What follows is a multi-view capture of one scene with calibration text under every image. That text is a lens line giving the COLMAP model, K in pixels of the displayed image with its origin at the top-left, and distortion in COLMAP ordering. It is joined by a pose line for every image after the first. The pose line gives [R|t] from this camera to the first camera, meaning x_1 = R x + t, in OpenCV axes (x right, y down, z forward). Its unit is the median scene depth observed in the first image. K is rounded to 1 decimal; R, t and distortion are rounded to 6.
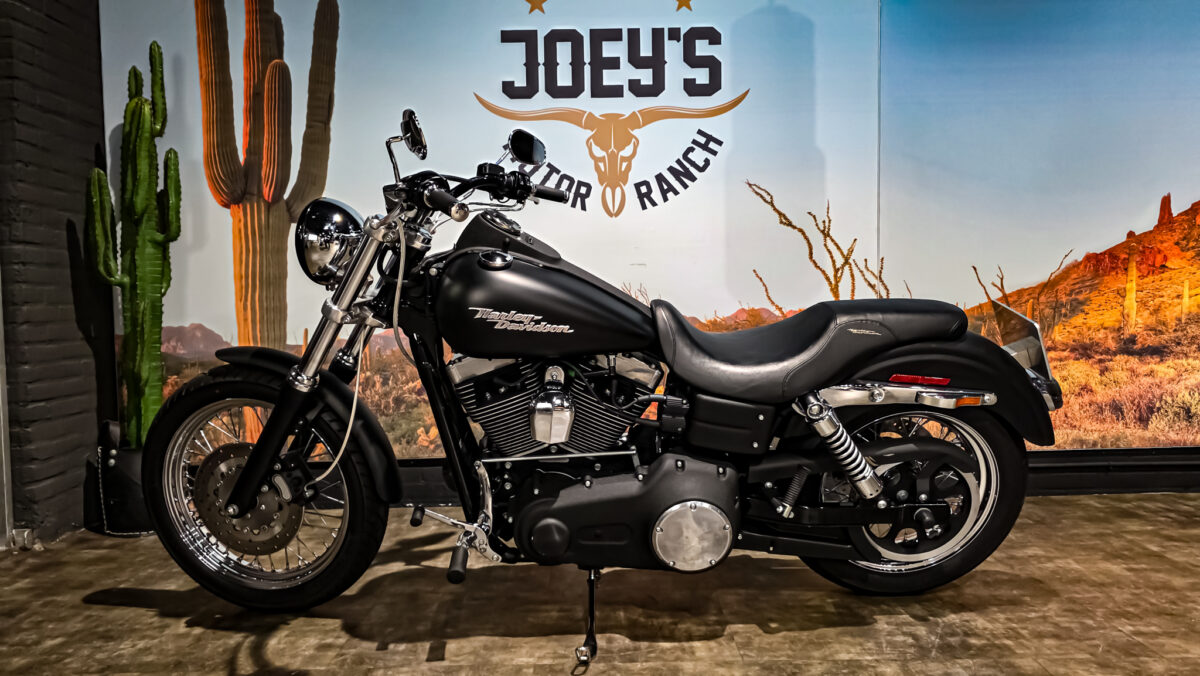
lens RADIAL K [[813.9, 0, 602.6], [0, 813.9, 337.3], [0, 0, 1]] dist [0.053935, -0.055611]
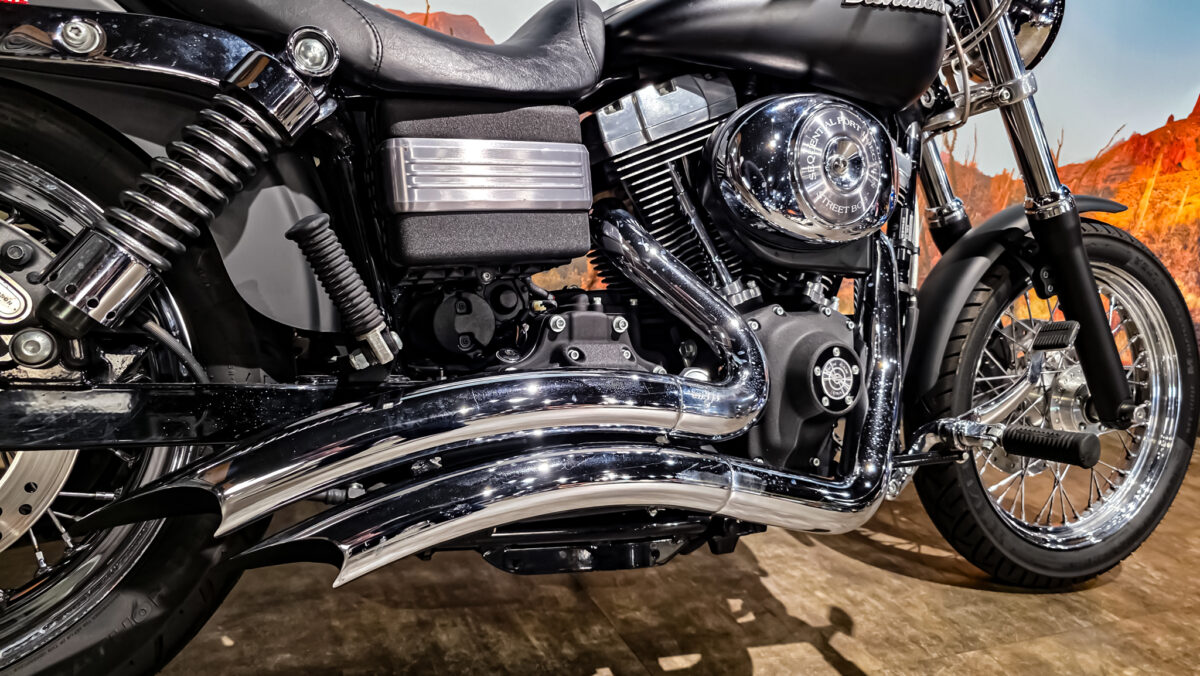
lens RADIAL K [[813.9, 0, 607.2], [0, 813.9, 336.0], [0, 0, 1]] dist [0.053935, -0.055611]
pose [[0.869815, 0.063272, 0.489303, -0.238837], [-0.170048, 0.969422, 0.176932, 0.035241], [-0.463147, -0.237103, 0.853977, 0.509667]]
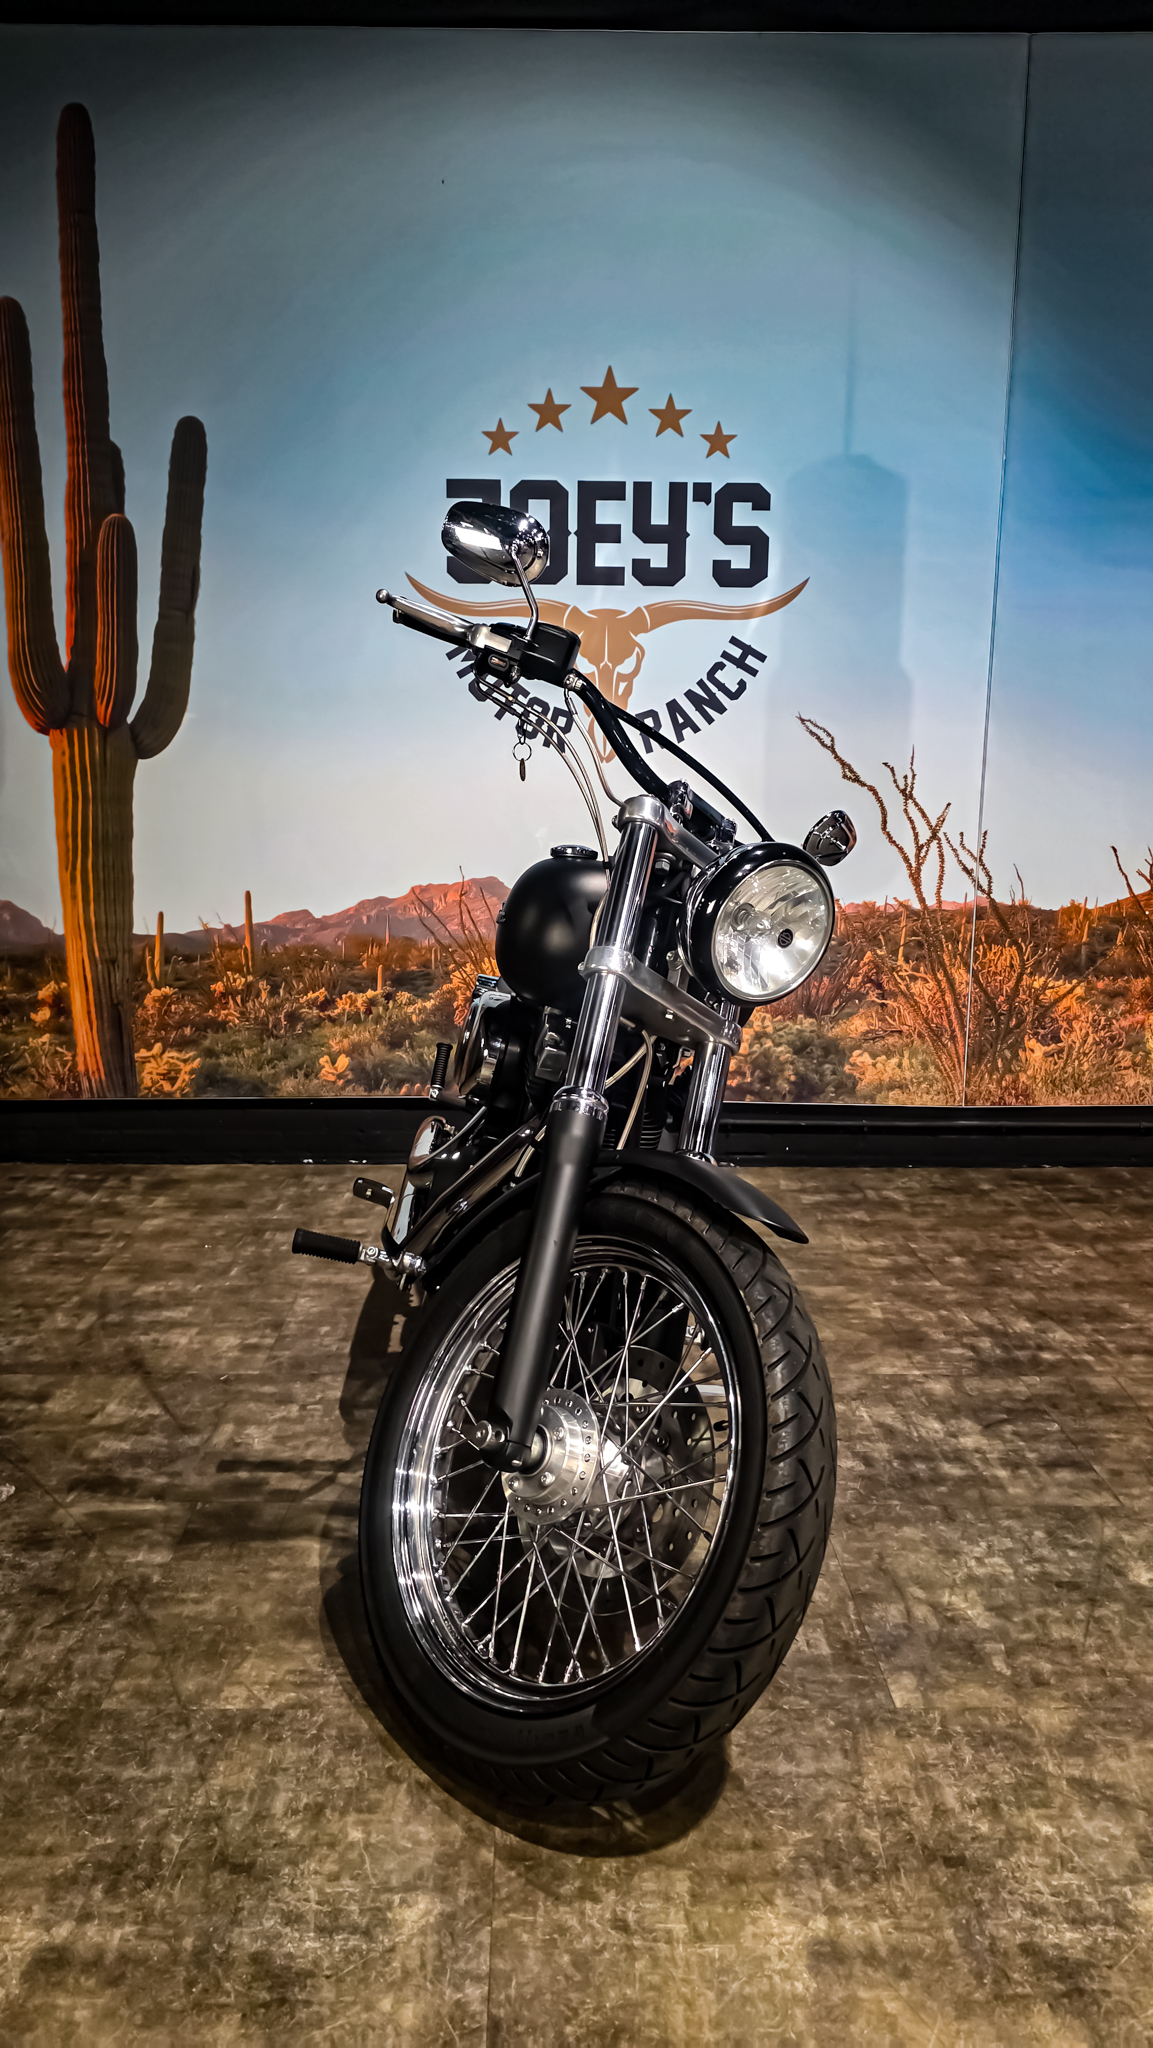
lens RADIAL K [[1389.1, 0, 567.5], [0, 1389.1, 1025.4], [0, 0, 1]] dist [0.053935, -0.055611]
pose [[0.999517, 0.022903, 0.020984, -0.038337], [-0.025355, 0.991803, 0.125236, -0.073759], [-0.017944, -0.125707, 0.991905, -0.204972]]
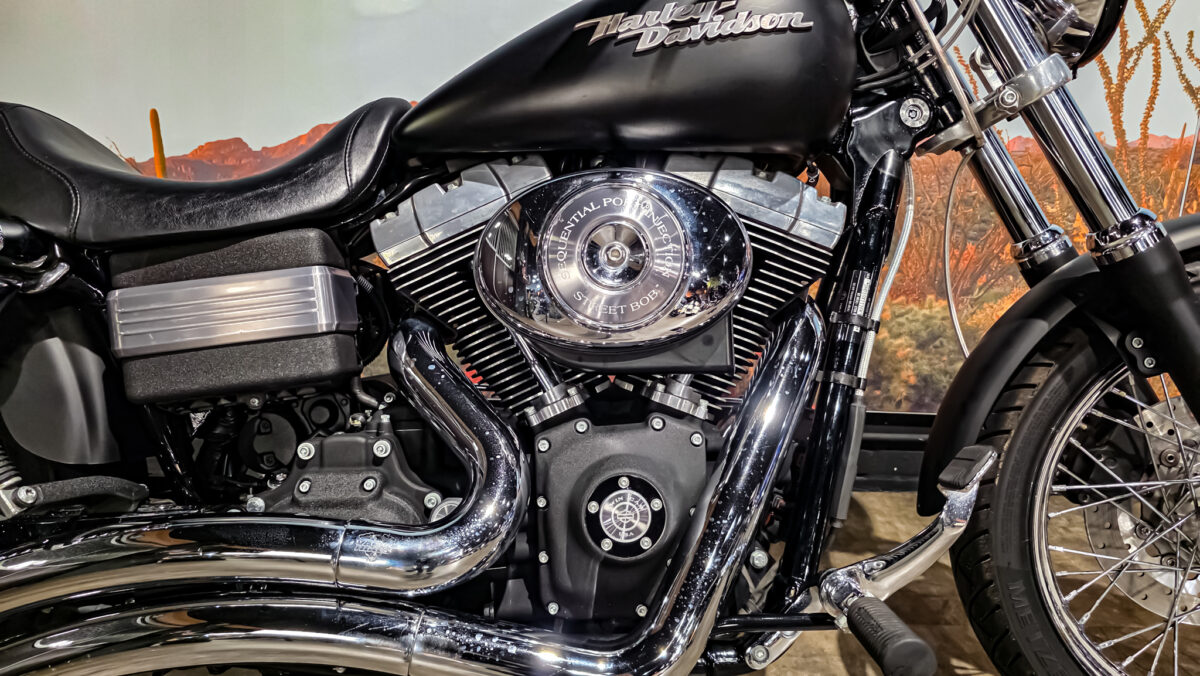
lens RADIAL K [[813.9, 0, 604.1], [0, 813.9, 341.7], [0, 0, 1]] dist [0.053935, -0.055611]
pose [[0.999386, 0.033597, 0.009904, -0.019913], [-0.034978, 0.972110, 0.231903, -0.019602], [-0.001836, -0.232107, 0.972688, 0.498303]]
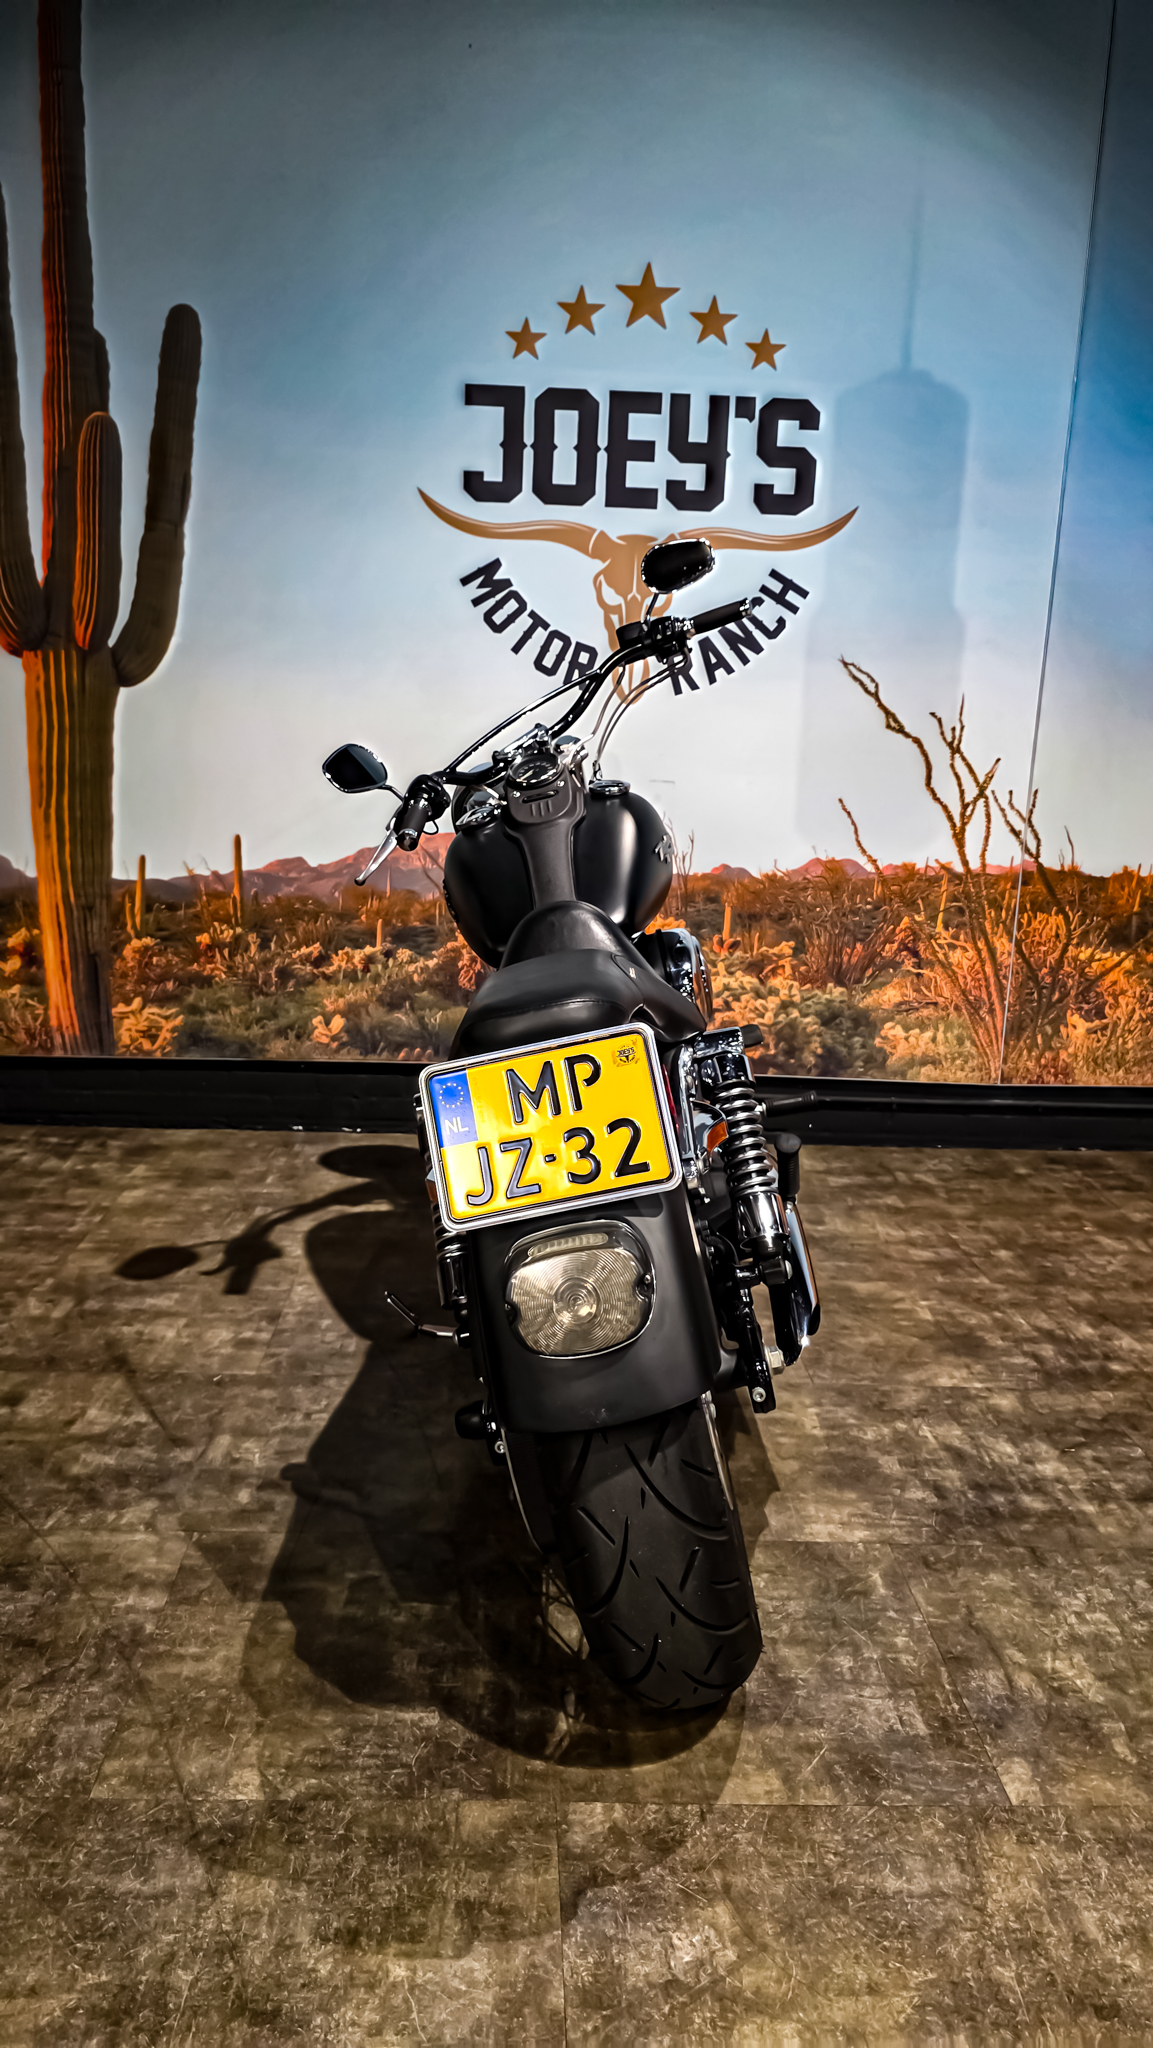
lens RADIAL K [[1389.1, 0, 557.8], [0, 1389.1, 1034.4], [0, 0, 1]] dist [0.053935, -0.055611]
pose [[0.998195, 0.044159, 0.040709, -0.076158], [-0.050332, 0.984869, 0.165832, -0.071733], [-0.032770, -0.167581, 0.985313, -0.117816]]
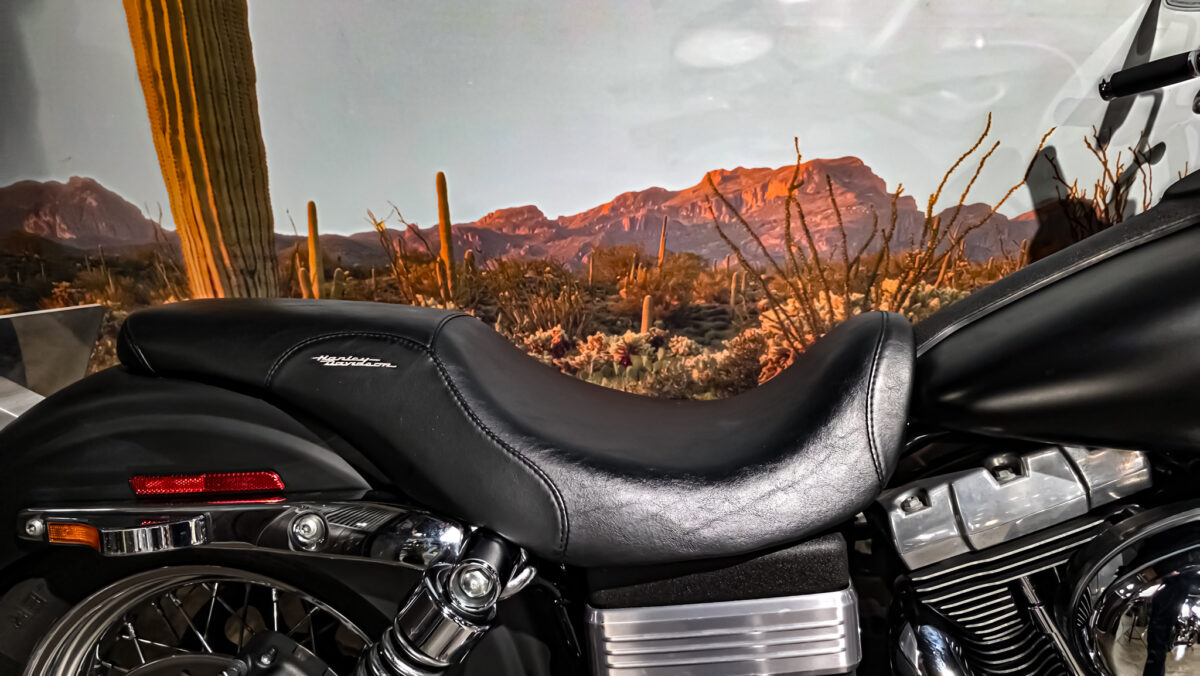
lens RADIAL K [[813.9, 0, 590.7], [0, 813.9, 340.6], [0, 0, 1]] dist [0.053935, -0.055611]
pose [[0.991778, 0.072200, -0.105660, -0.160581], [-0.027416, 0.926353, 0.375656, -0.115497], [0.125001, -0.369671, 0.920716, 0.588987]]
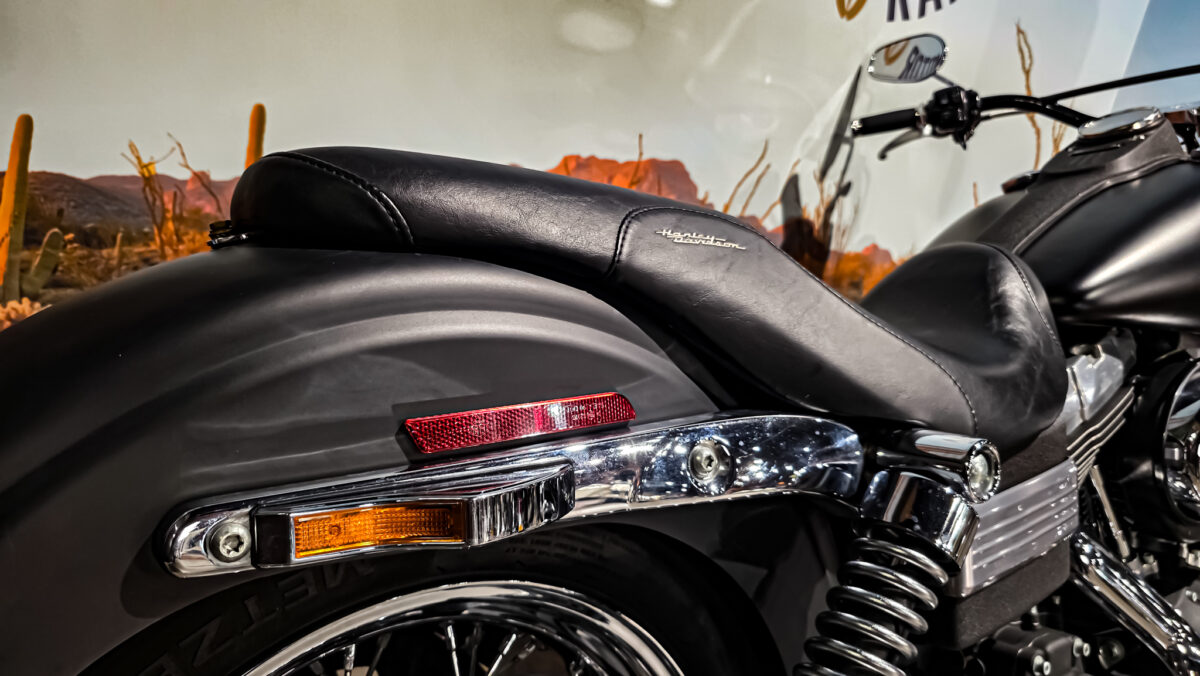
lens RADIAL K [[813.9, 0, 593.7], [0, 813.9, 344.1], [0, 0, 1]] dist [0.053935, -0.055611]
pose [[0.814119, 0.059093, 0.577683, -0.369083], [-0.198826, 0.963046, 0.181690, -0.025830], [-0.545599, -0.262776, 0.795783, 0.662482]]
